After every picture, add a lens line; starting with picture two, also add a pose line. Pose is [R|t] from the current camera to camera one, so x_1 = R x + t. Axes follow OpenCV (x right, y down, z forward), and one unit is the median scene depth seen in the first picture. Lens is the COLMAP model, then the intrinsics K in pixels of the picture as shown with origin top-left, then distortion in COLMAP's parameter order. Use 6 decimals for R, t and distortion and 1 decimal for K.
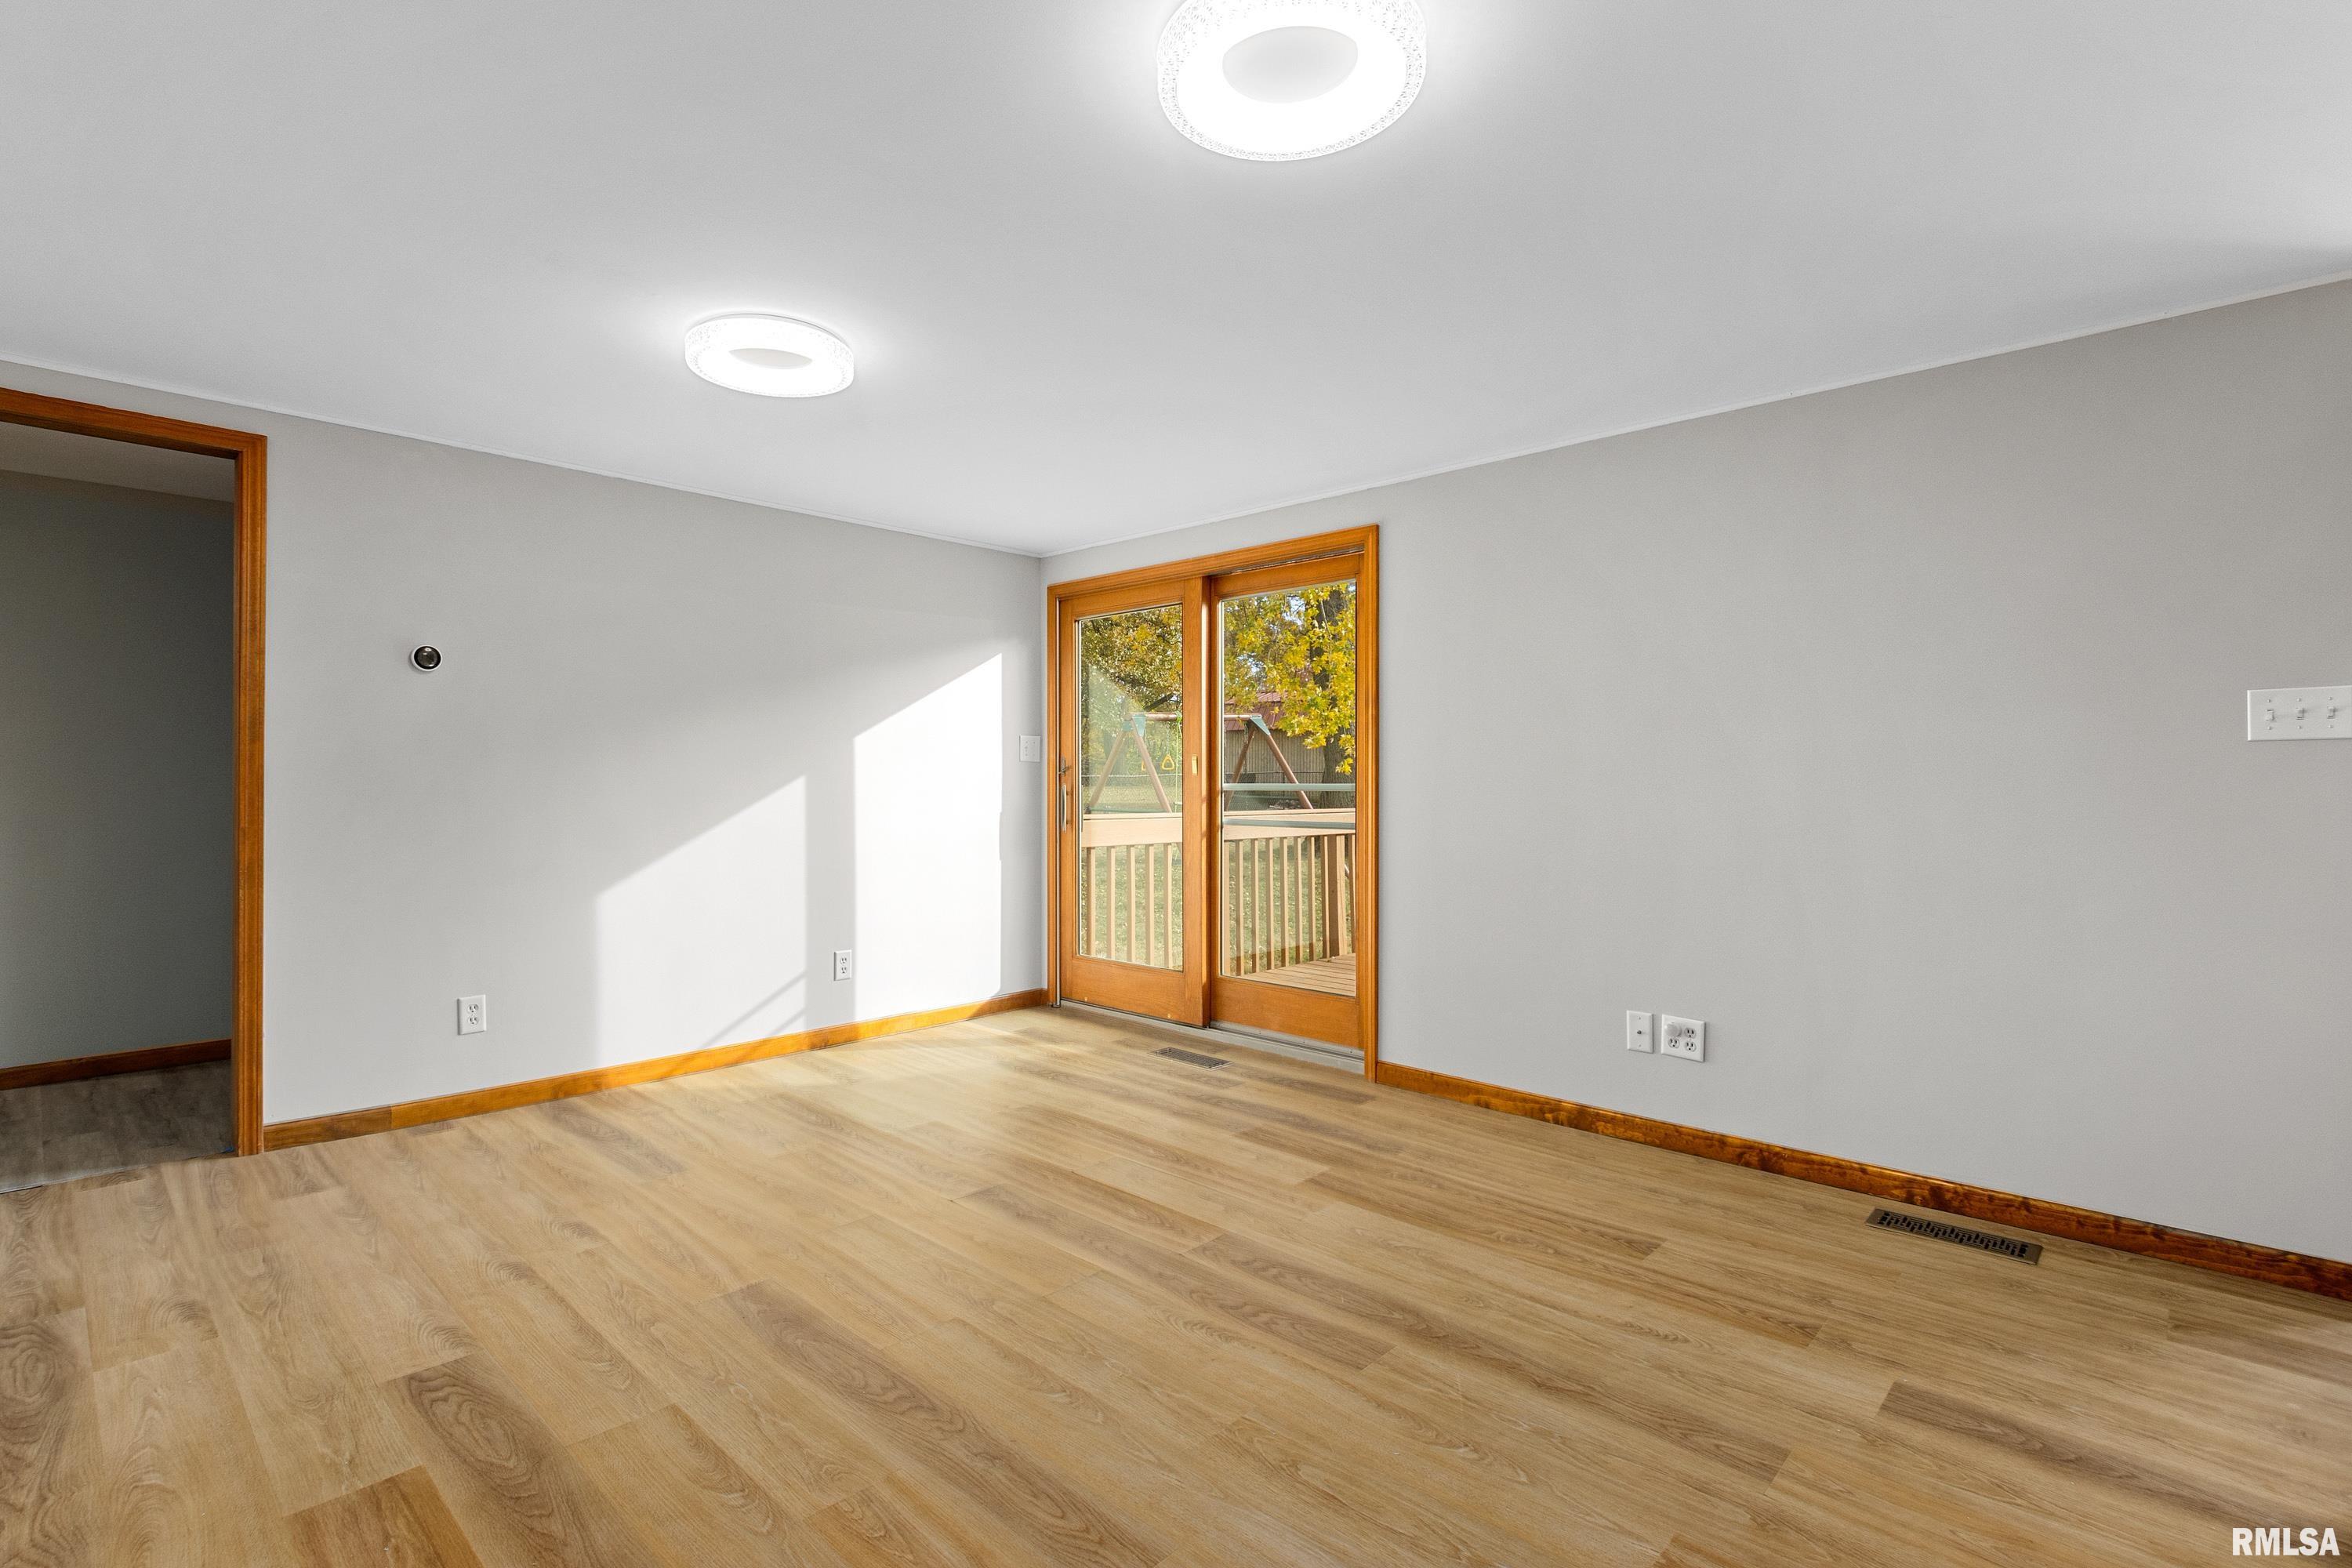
lens RADIAL K [[1098.4, 0, 1157.2], [0, 1098.4, 777.0], [0, 0, 1]] dist [0.001654, -0.003041]
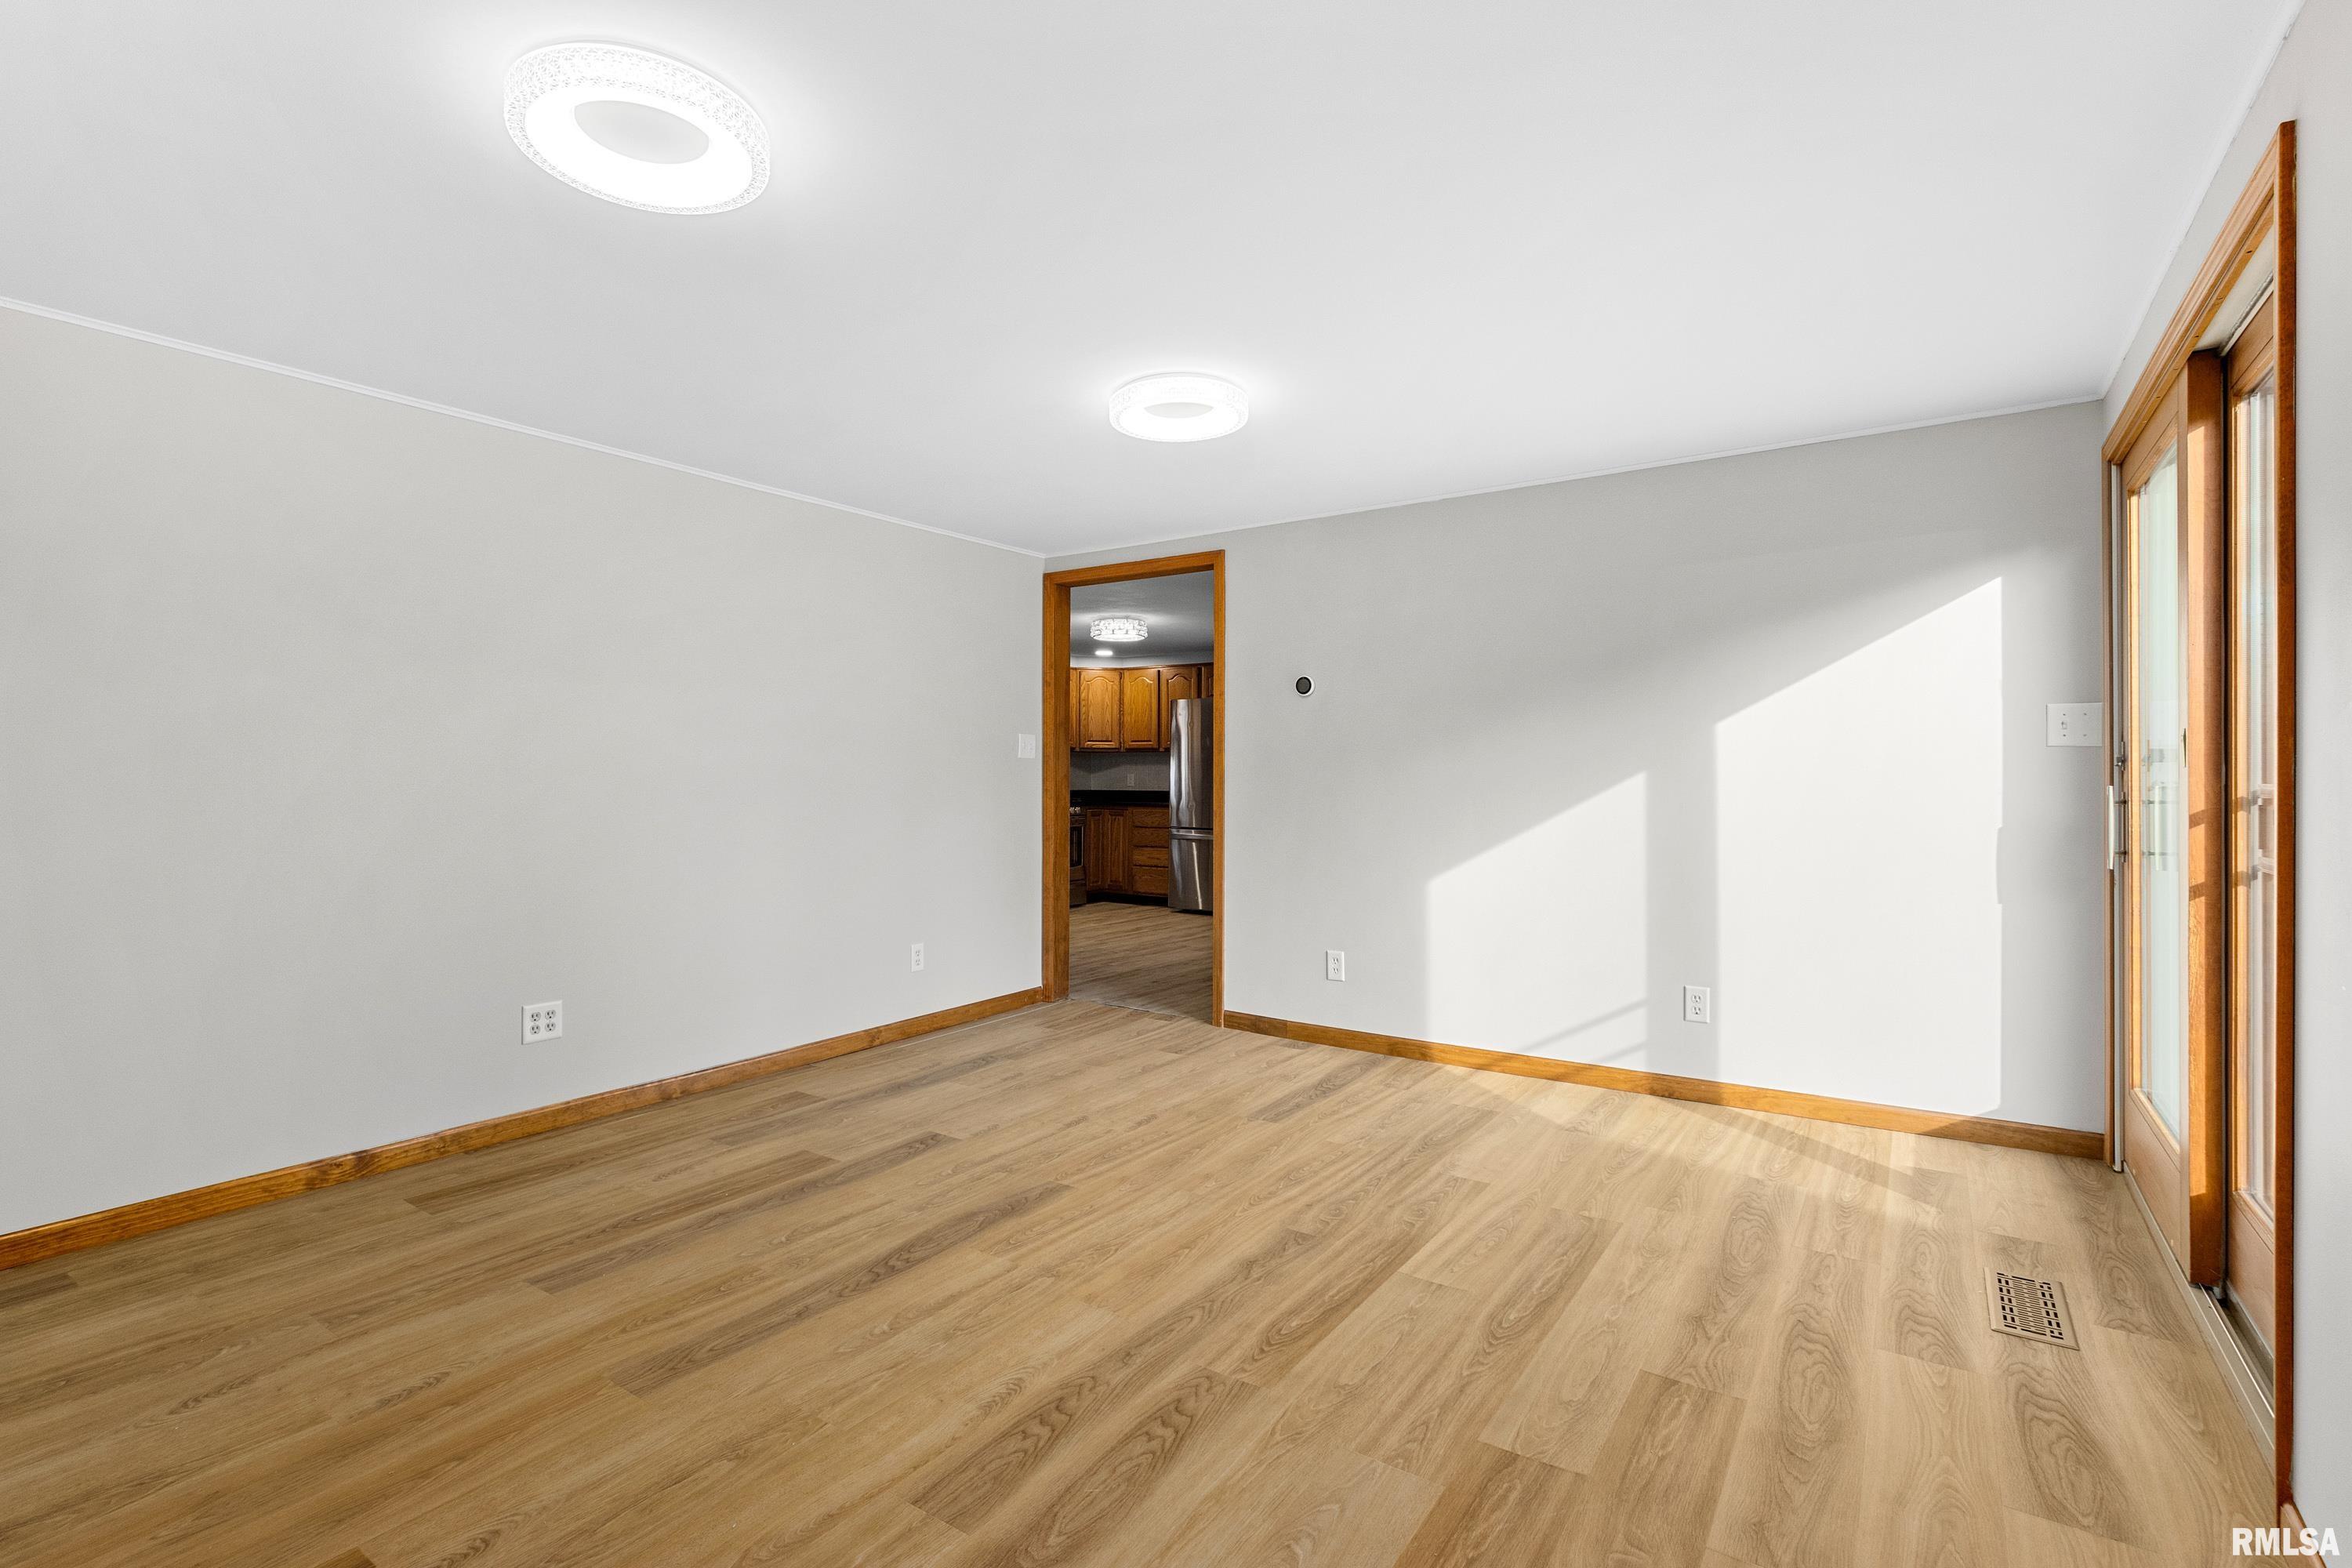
lens RADIAL K [[1098.4, 0, 1157.2], [0, 1098.4, 777.0], [0, 0, 1]] dist [0.001654, -0.003041]
pose [[0.157636, -0.002294, -0.987495, 0.772019], [0.002998, 0.999994, -0.001844, 0.001989], [0.987493, -0.002670, 0.157642, 0.797222]]
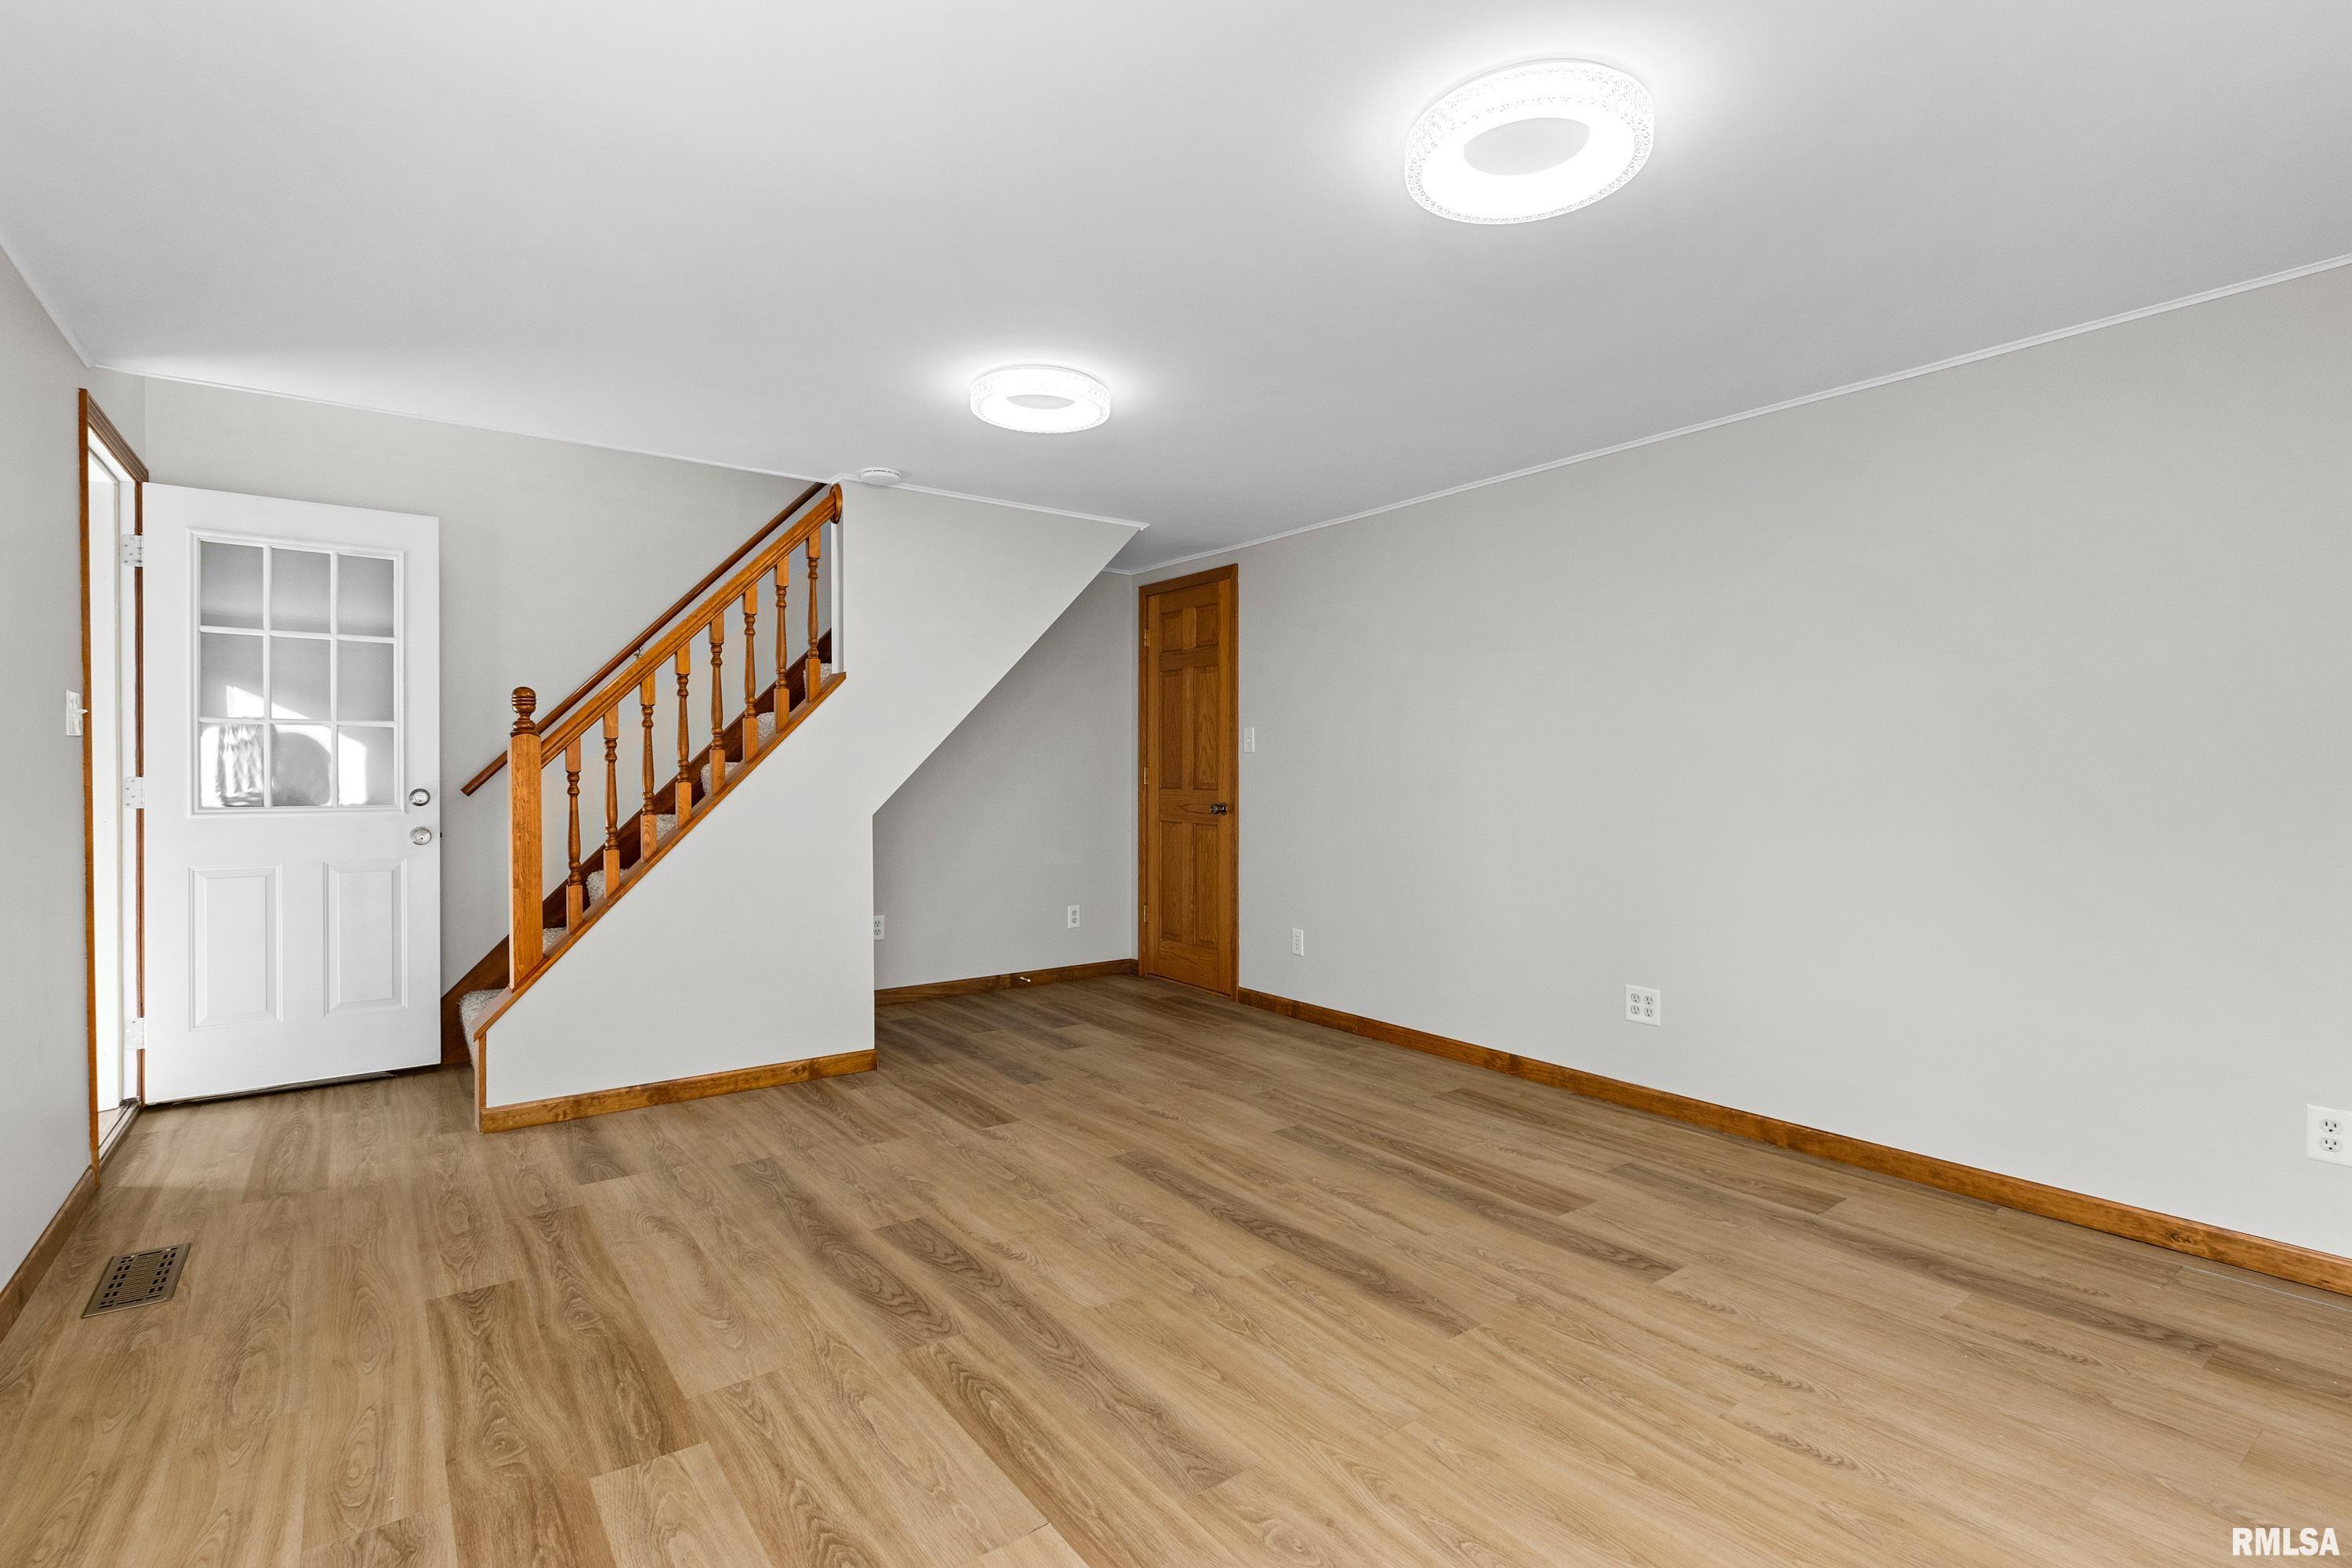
lens RADIAL K [[1098.4, 0, 1157.2], [0, 1098.4, 777.0], [0, 0, 1]] dist [0.001654, -0.003041]
pose [[-0.984950, -0.003946, 0.172793, -0.246043], [-0.003196, 0.999984, 0.004620, 0.000324], [-0.172808, 0.003999, -0.984947, 1.704989]]
